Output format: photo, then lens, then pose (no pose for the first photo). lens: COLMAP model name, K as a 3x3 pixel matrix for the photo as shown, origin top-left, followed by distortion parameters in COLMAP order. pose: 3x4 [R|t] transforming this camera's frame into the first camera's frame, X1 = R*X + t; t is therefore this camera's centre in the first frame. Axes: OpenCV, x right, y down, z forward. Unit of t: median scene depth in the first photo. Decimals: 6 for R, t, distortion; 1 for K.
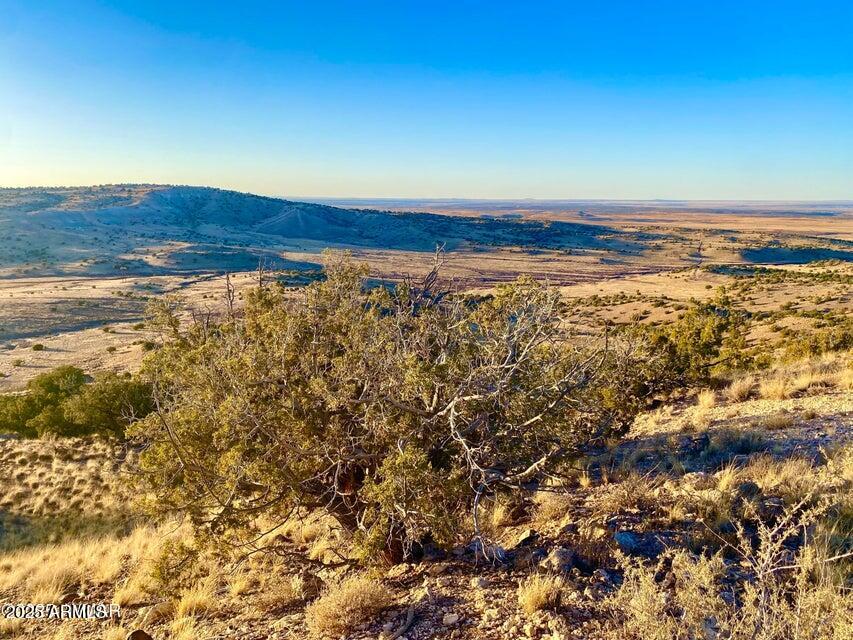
lens RADIAL K [[649.2, 0, 427.9], [0, 649.2, 319.4], [0, 0, 1]] dist [0.047869, -0.066767]
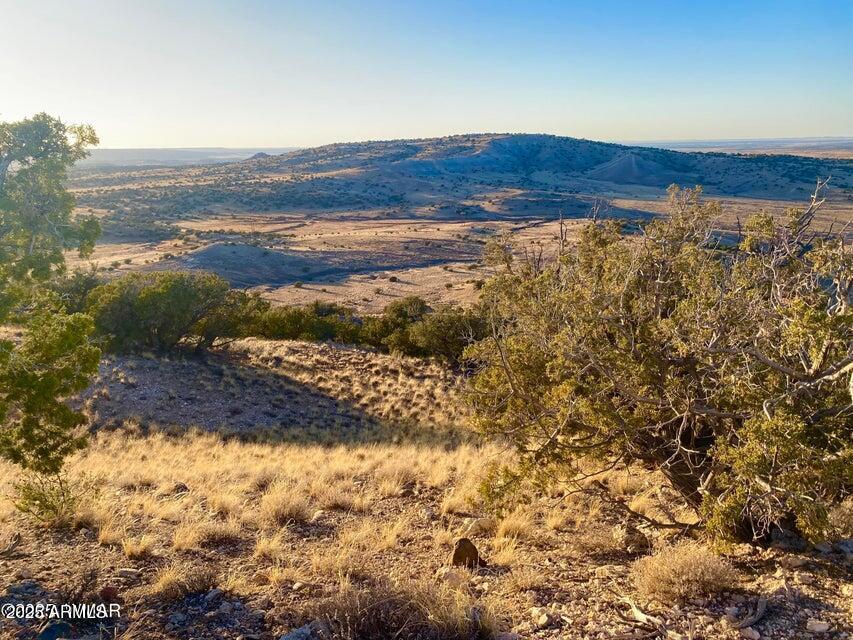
lens RADIAL K [[647.6, 0, 421.2], [0, 647.6, 319.9], [0, 0, 1]] dist [0.056490, -0.074502]
pose [[0.878027, 0.101284, -0.467771, -0.020330], [-0.063547, 0.993369, 0.095808, 0.012456], [0.474373, -0.054396, 0.878642, 0.026984]]
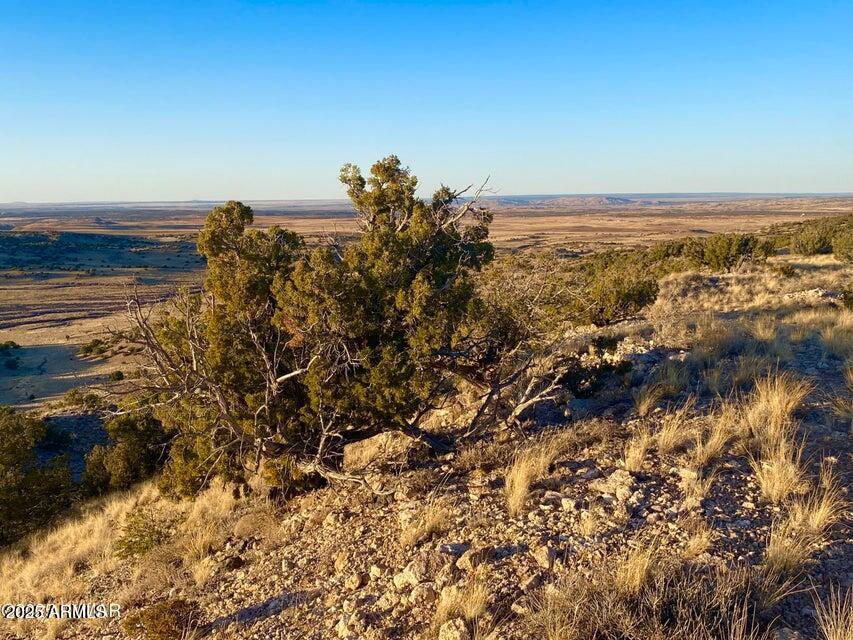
lens RADIAL K [[825.6, 0, 432.1], [0, 825.6, 315.7], [0, 0, 1]] dist [0.184846, -0.512553]
pose [[0.821597, -0.100464, 0.561146, -0.576654], [0.125634, 0.992056, -0.006334, 0.043279], [-0.556052, 0.075702, 0.827692, -0.395474]]
